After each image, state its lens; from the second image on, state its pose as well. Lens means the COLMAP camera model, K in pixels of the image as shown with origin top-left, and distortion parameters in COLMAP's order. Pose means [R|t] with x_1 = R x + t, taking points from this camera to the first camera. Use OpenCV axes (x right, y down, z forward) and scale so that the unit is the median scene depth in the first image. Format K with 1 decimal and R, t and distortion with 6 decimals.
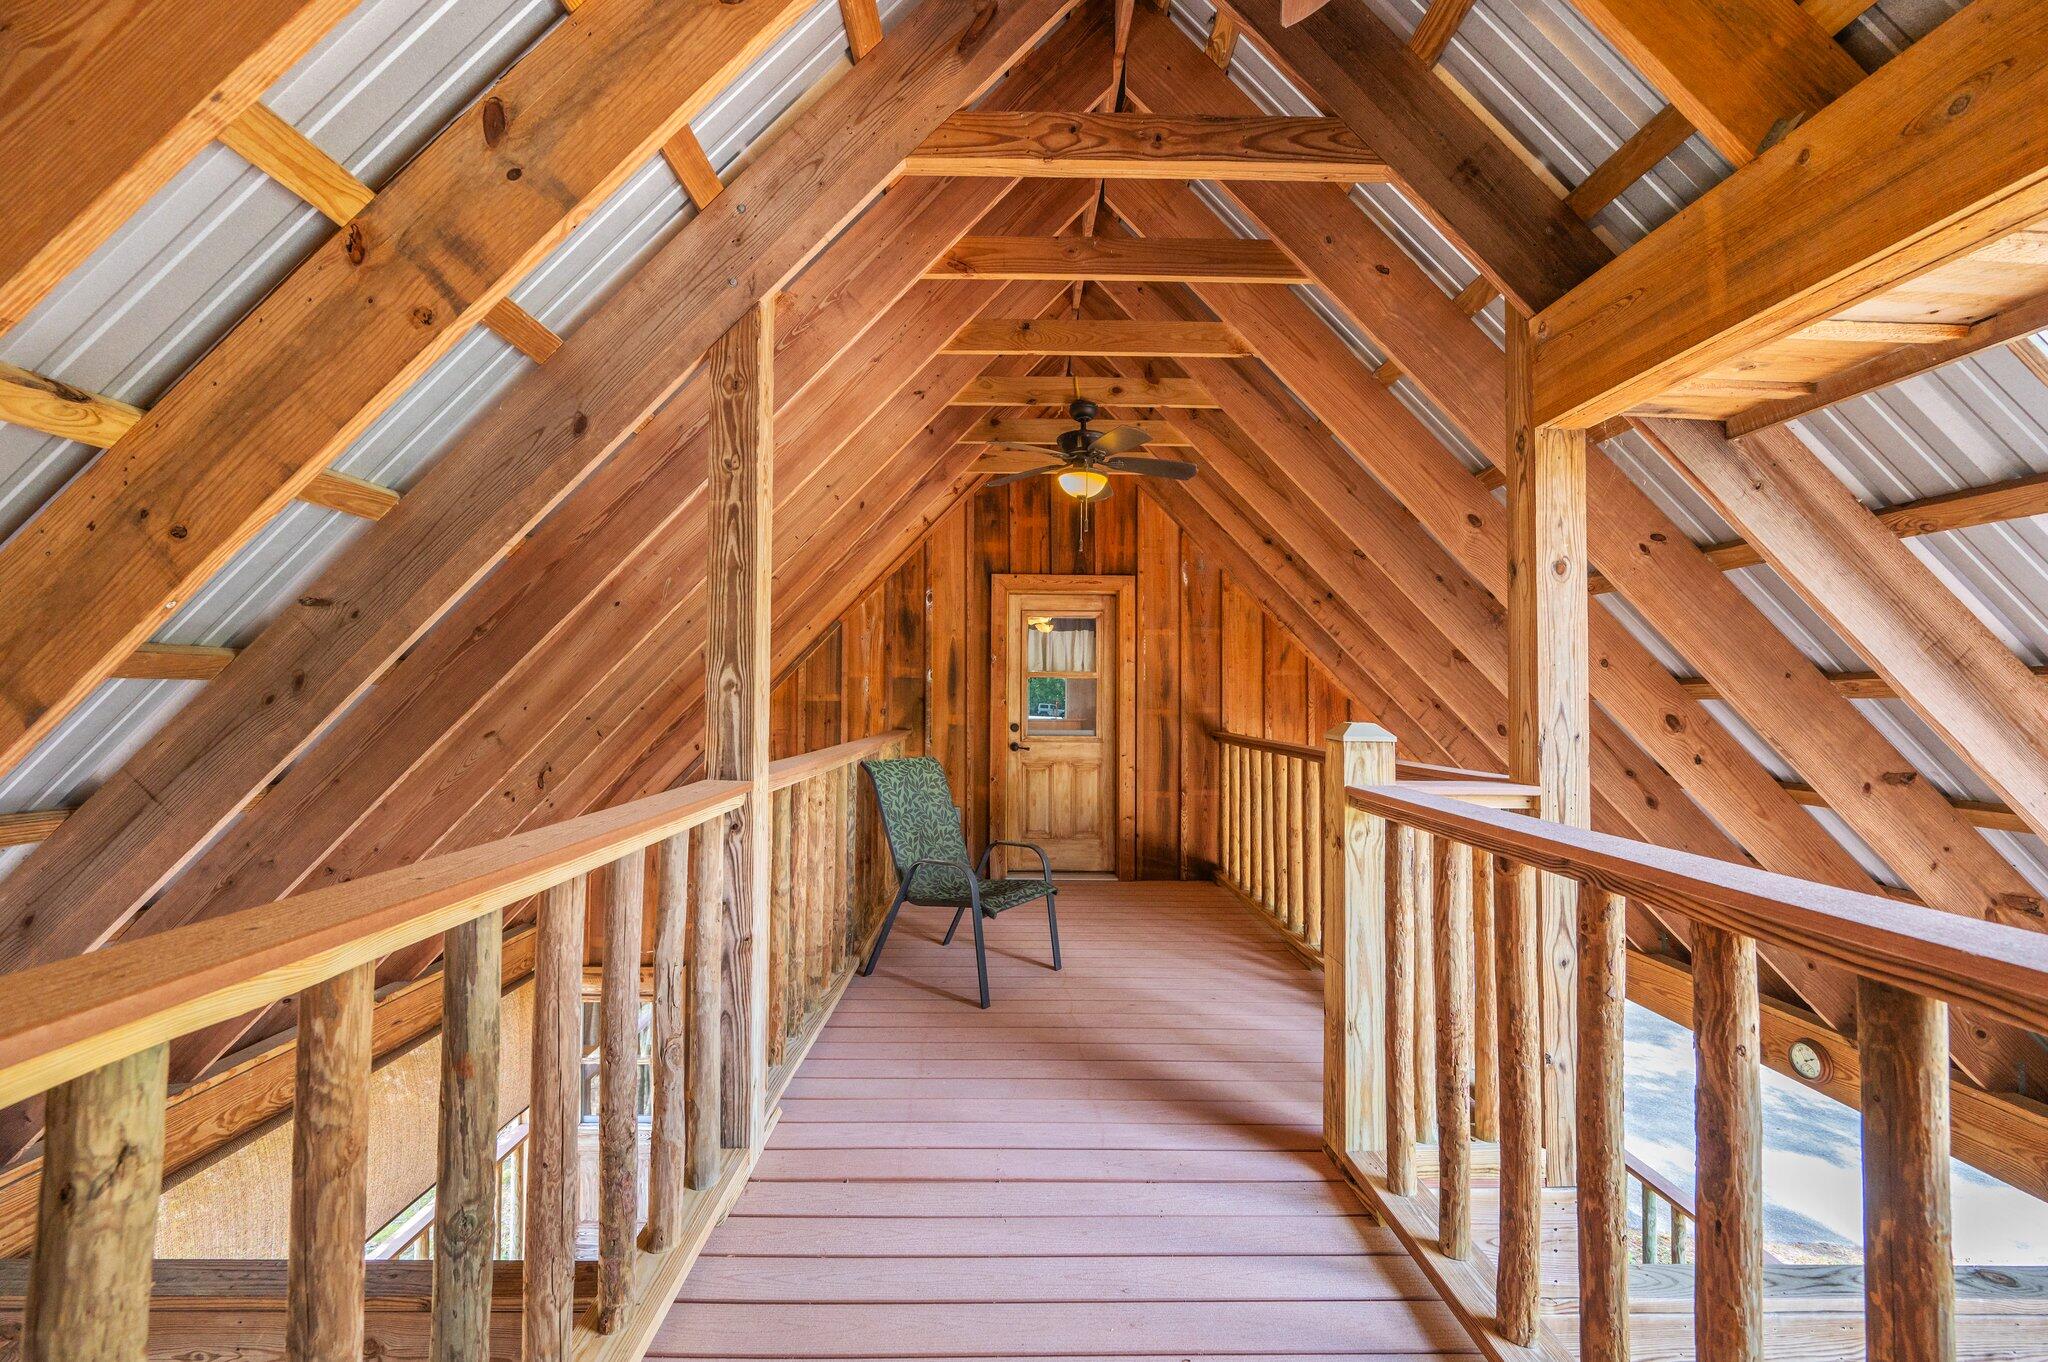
lens RADIAL K [[812.4, 0, 1023.2], [0, 812.4, 674.9], [0, 0, 1]] dist [-0.000699, -0.000255]
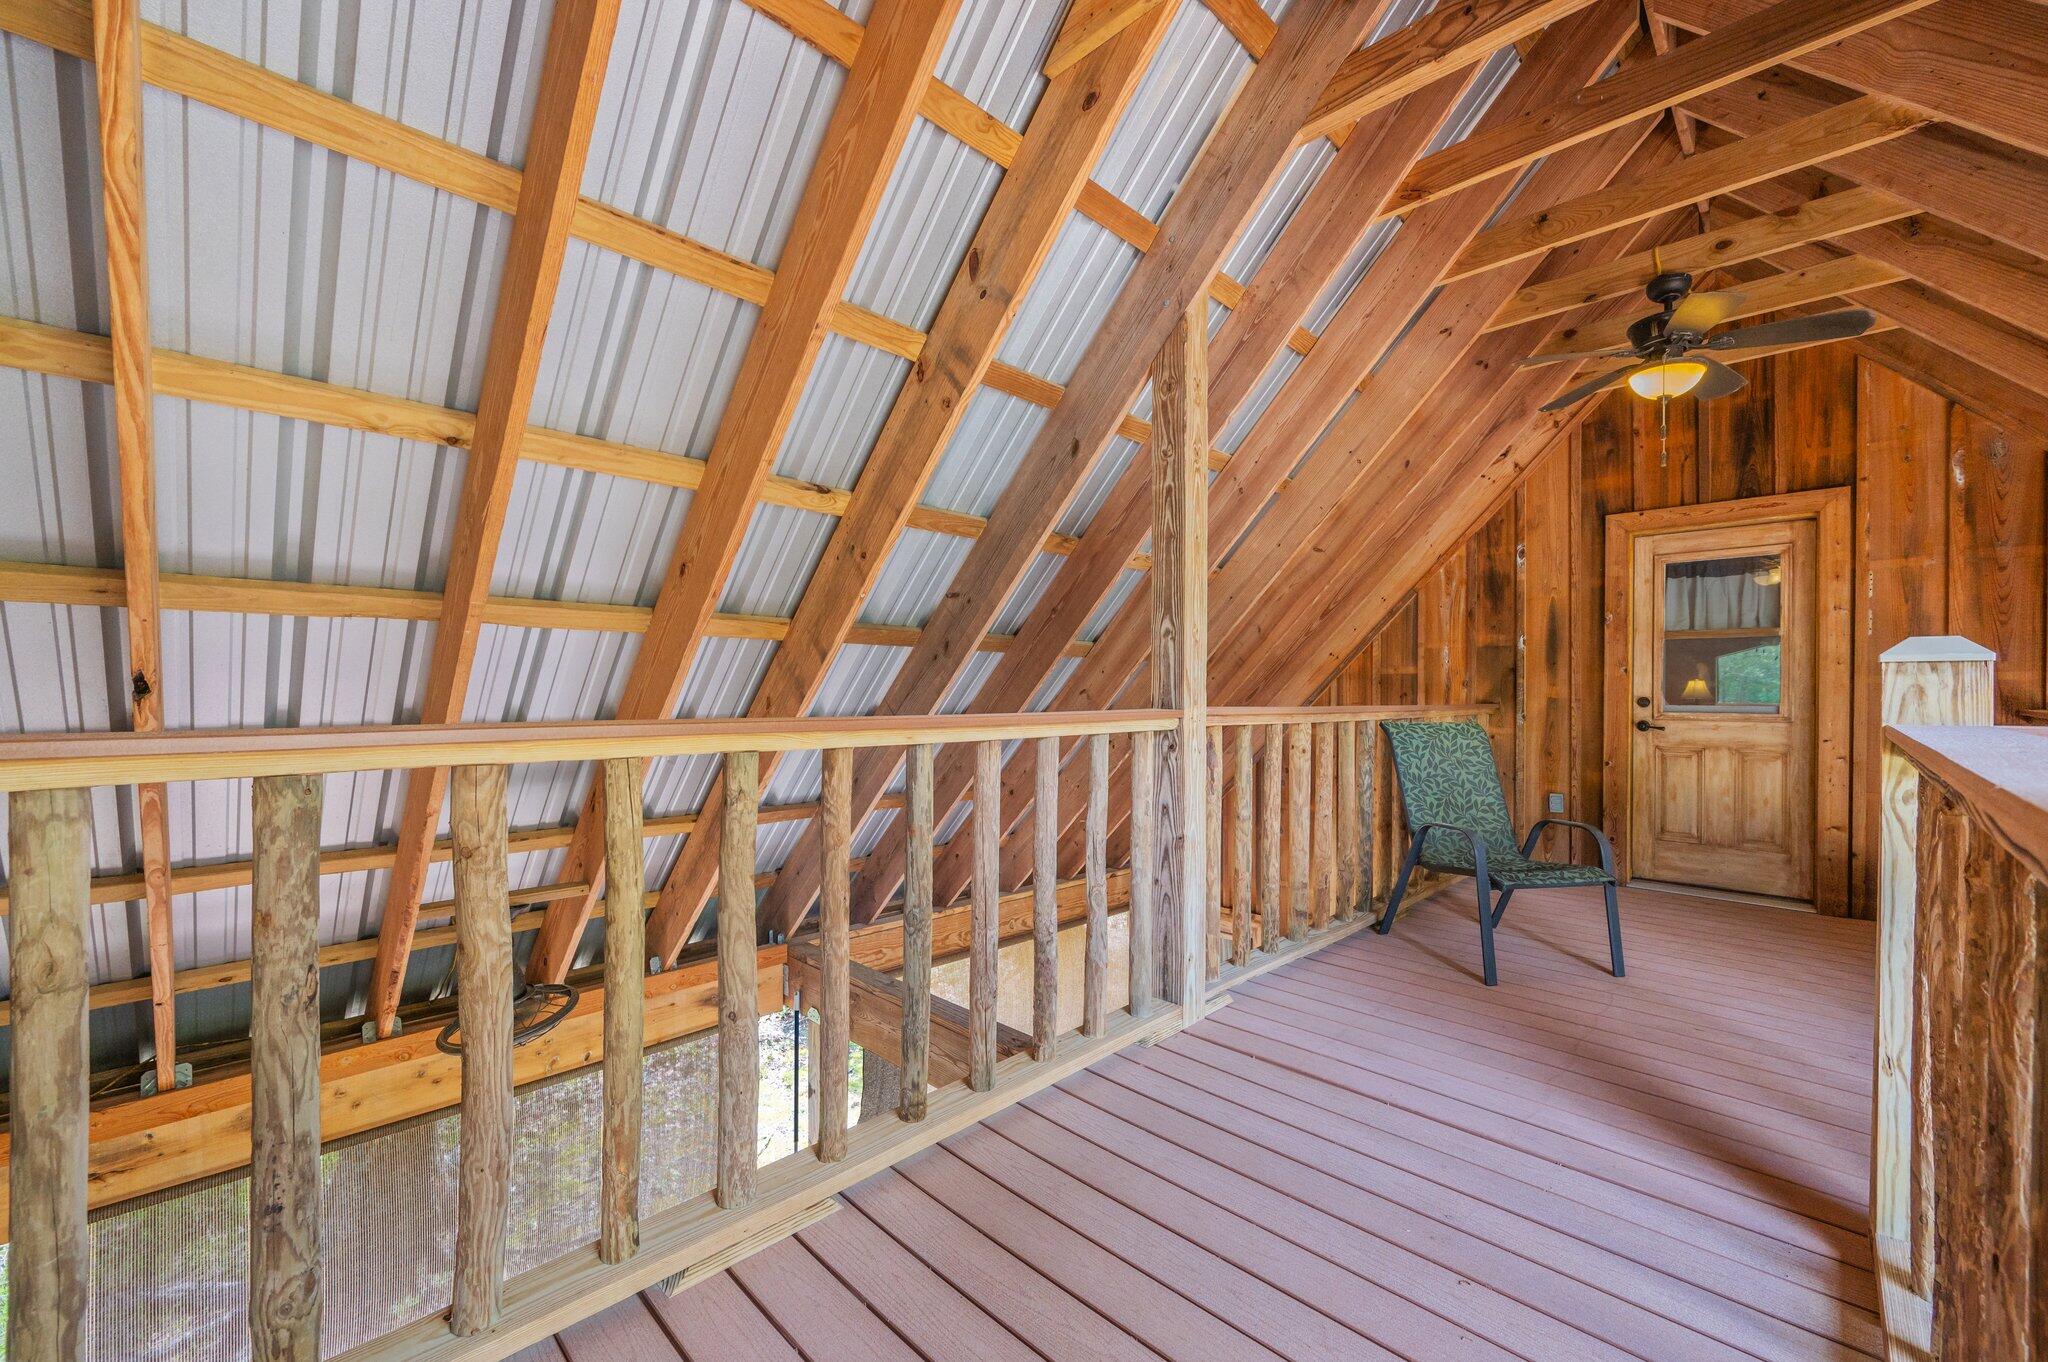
lens RADIAL K [[812.4, 0, 1008.9], [0, 812.4, 689.5], [0, 0, 1]] dist [-0.000699, -0.000255]
pose [[0.695268, -0.003322, -0.718742, 0.169420], [0.020111, 0.999688, 0.014833, 0.035898], [0.718469, -0.024767, 0.695118, -0.016493]]
